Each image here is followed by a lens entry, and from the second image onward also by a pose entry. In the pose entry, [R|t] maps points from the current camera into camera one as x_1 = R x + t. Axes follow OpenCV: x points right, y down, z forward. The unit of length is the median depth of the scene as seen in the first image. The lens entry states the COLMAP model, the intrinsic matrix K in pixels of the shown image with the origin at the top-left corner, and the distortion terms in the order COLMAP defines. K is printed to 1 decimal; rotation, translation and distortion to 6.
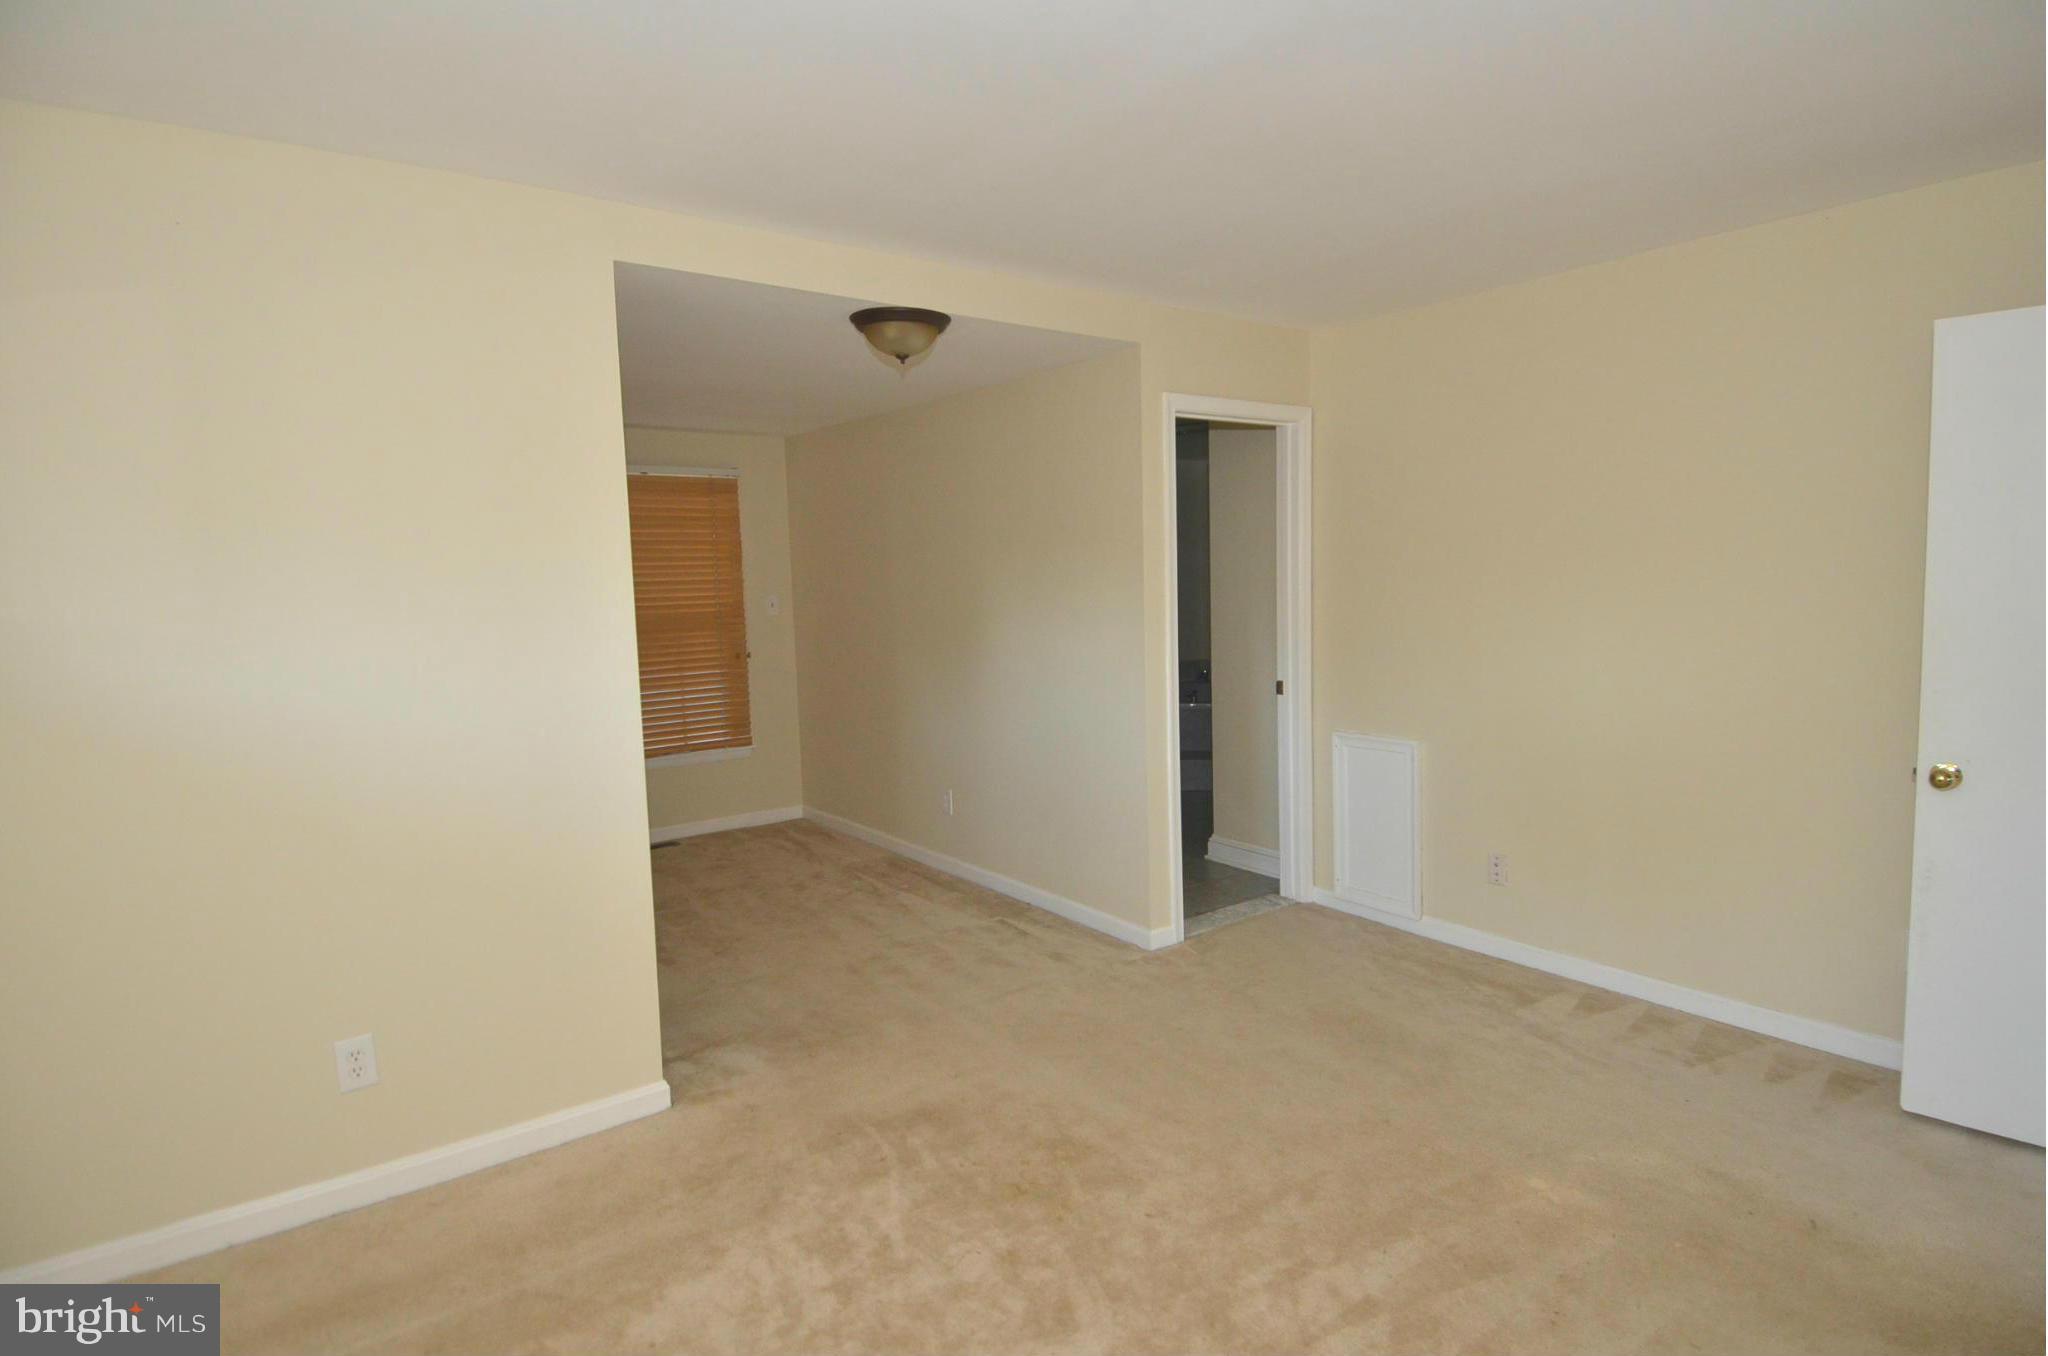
lens RADIAL K [[1093.5, 0, 1079.3], [0, 1093.5, 670.0], [0, 0, 1]] dist [0.063697, -0.067015]
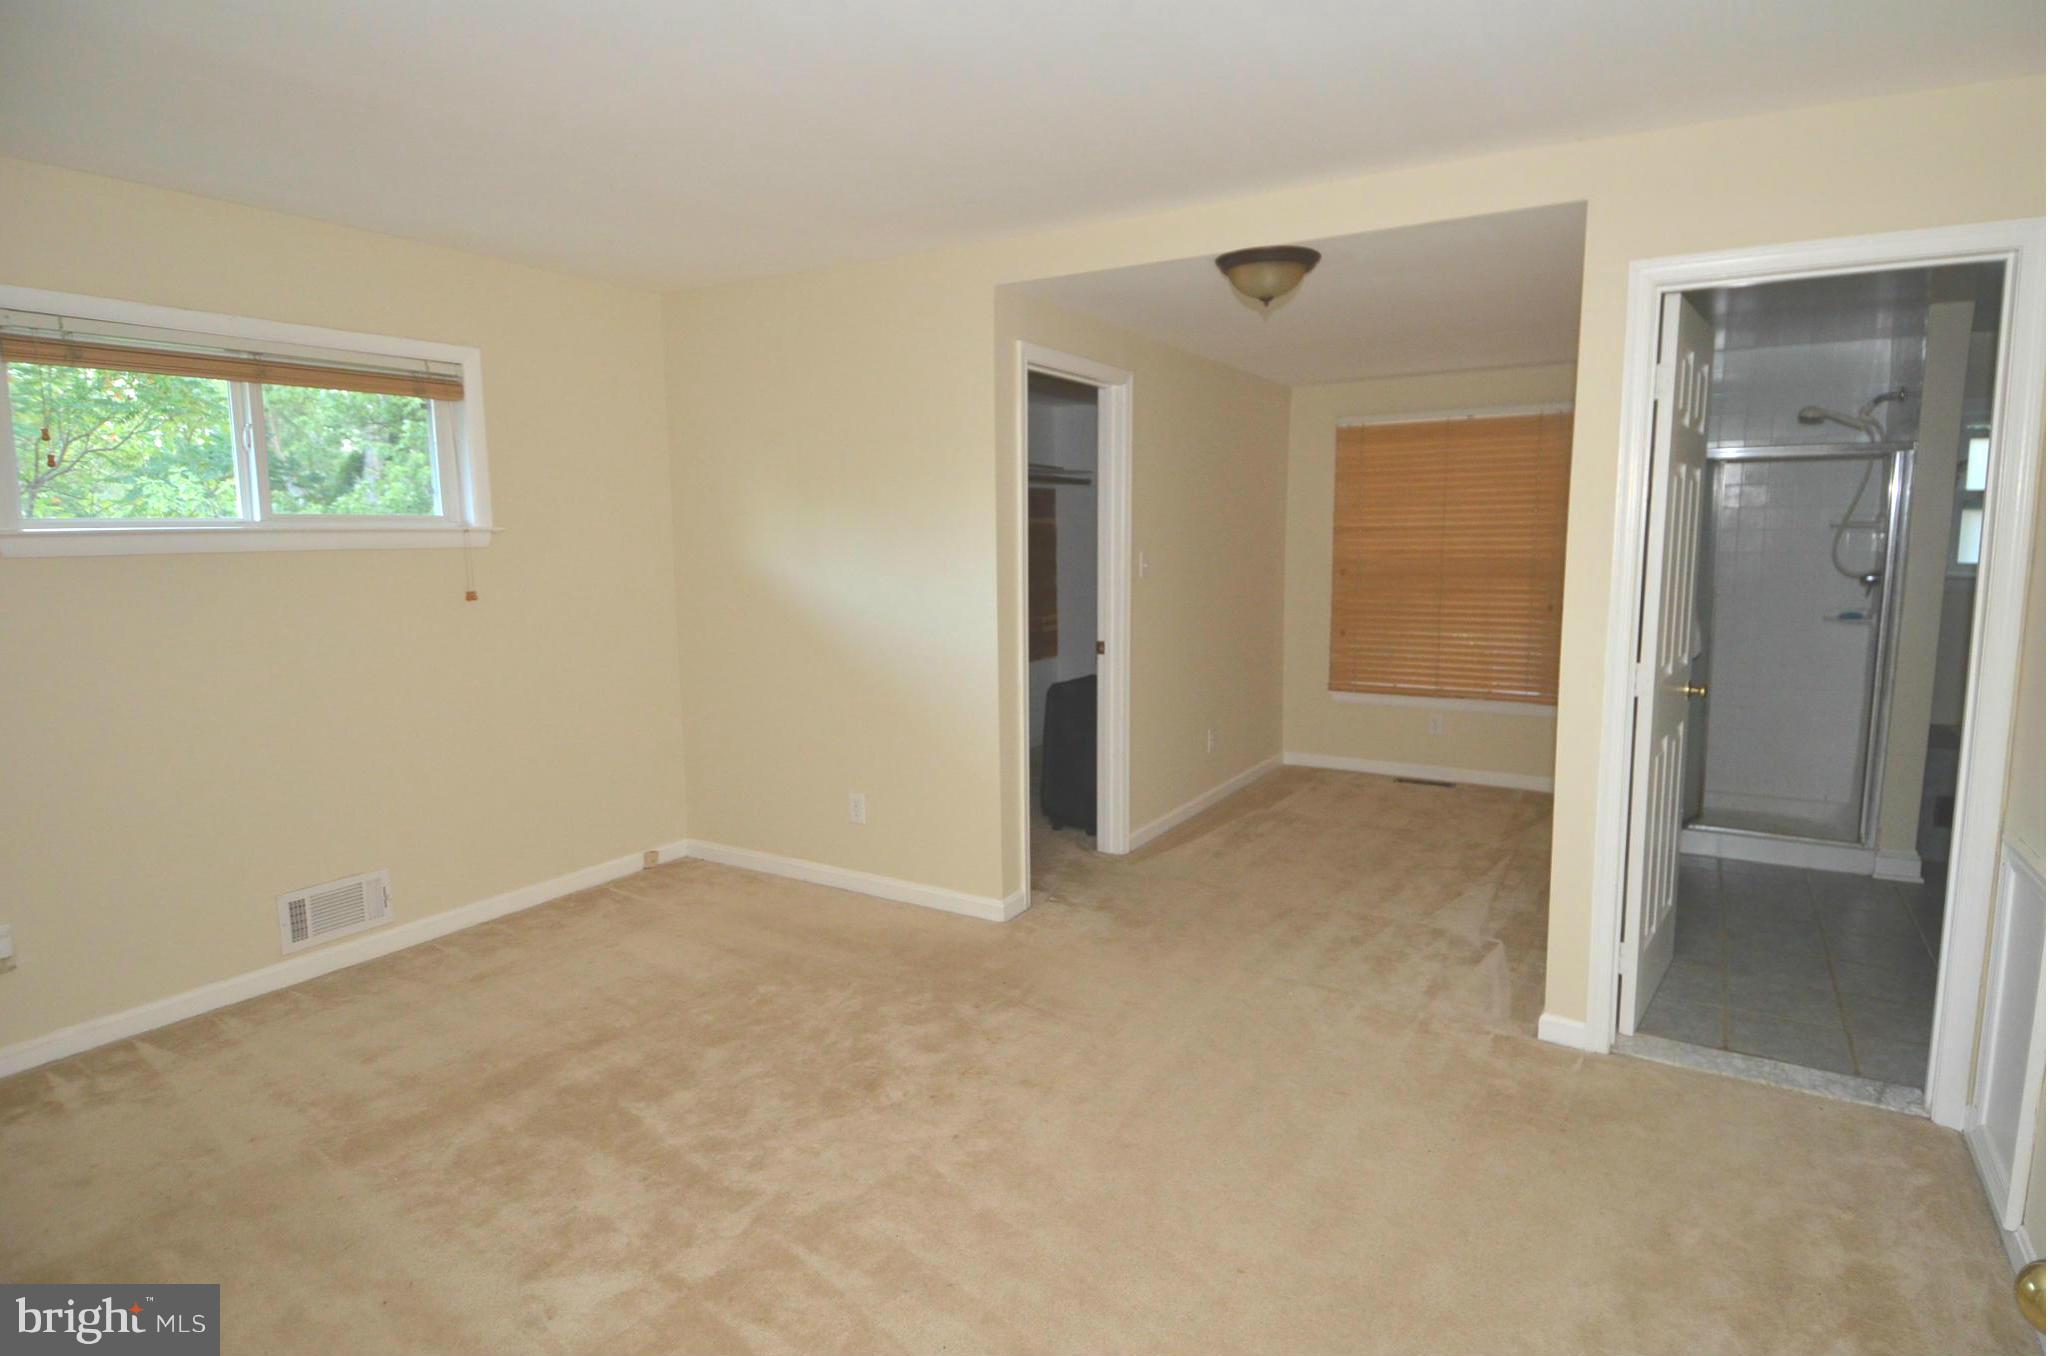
lens RADIAL K [[1093.5, 0, 1079.3], [0, 1093.5, 670.0], [0, 0, 1]] dist [0.063697, -0.067015]
pose [[0.364446, 0.142885, -0.920197, 0.615892], [-0.091127, 0.988888, 0.117461, -0.051863], [0.926755, 0.041046, 0.373417, 0.427238]]
